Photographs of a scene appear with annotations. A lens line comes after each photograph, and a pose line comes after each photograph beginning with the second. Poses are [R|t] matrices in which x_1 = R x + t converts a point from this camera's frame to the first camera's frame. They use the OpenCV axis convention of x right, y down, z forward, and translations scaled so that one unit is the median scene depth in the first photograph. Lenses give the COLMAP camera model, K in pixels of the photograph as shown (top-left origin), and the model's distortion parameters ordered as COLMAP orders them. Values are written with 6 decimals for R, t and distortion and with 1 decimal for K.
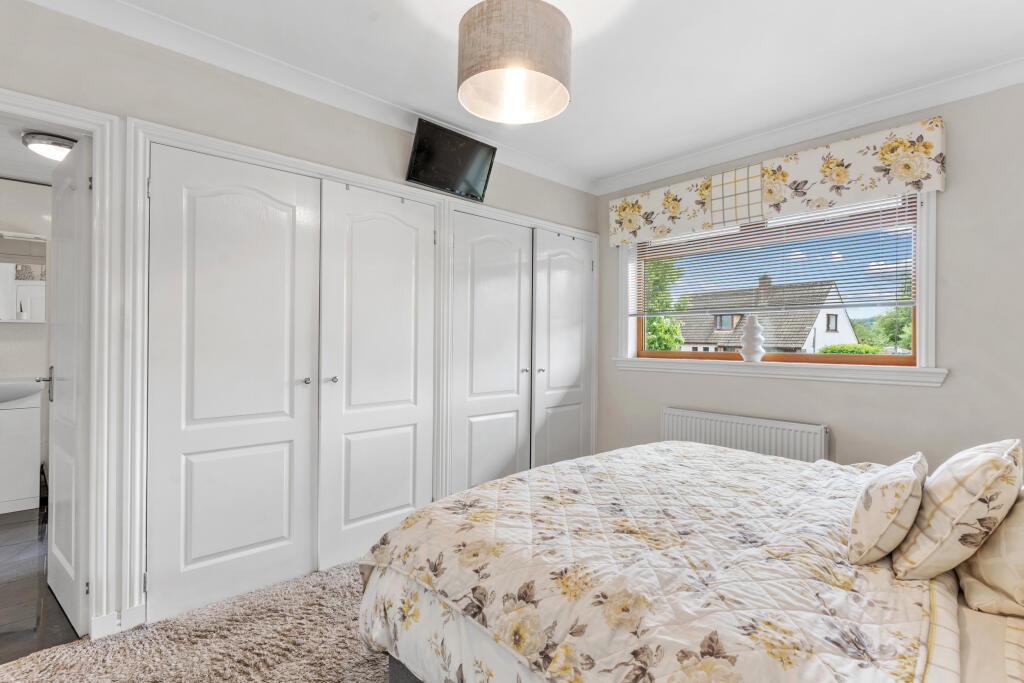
lens RADIAL K [[480.6, 0, 512.0], [0, 480.6, 341.5], [0, 0, 1]] dist [-0.026570, 0.000471]
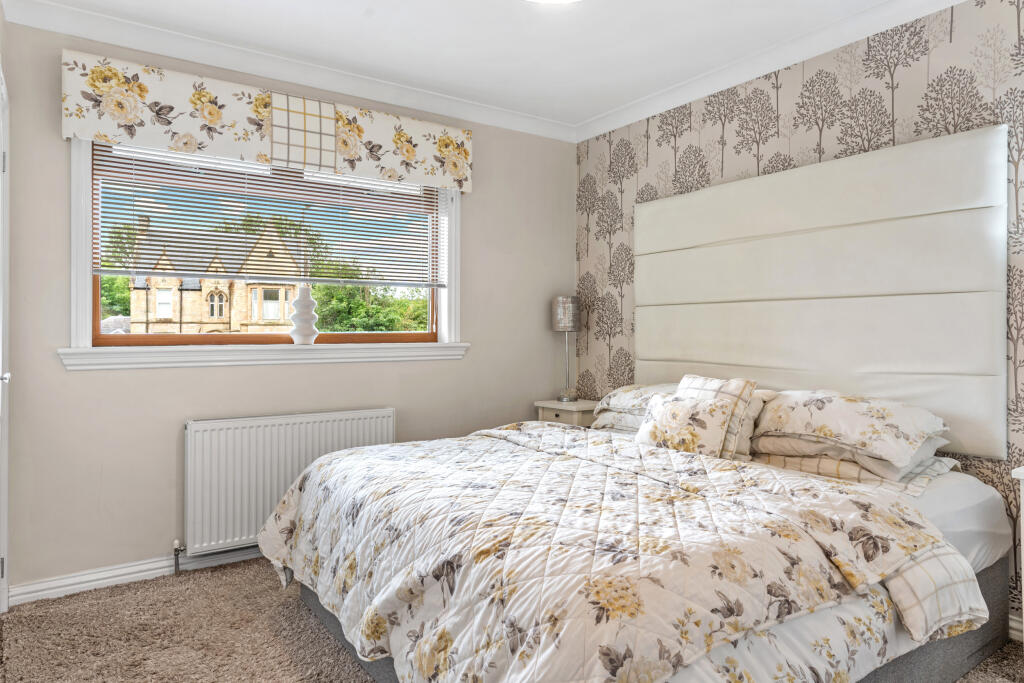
lens RADIAL K [[638.5, 0, 511.8], [0, 638.5, 323.2], [0, 0, 1]] dist [0.064482, -0.076012]
pose [[0.147276, 0.001194, 0.989095, -0.542491], [-0.004457, 0.999990, -0.000543, 0.006906], [-0.989085, -0.004328, 0.147280, 0.521219]]
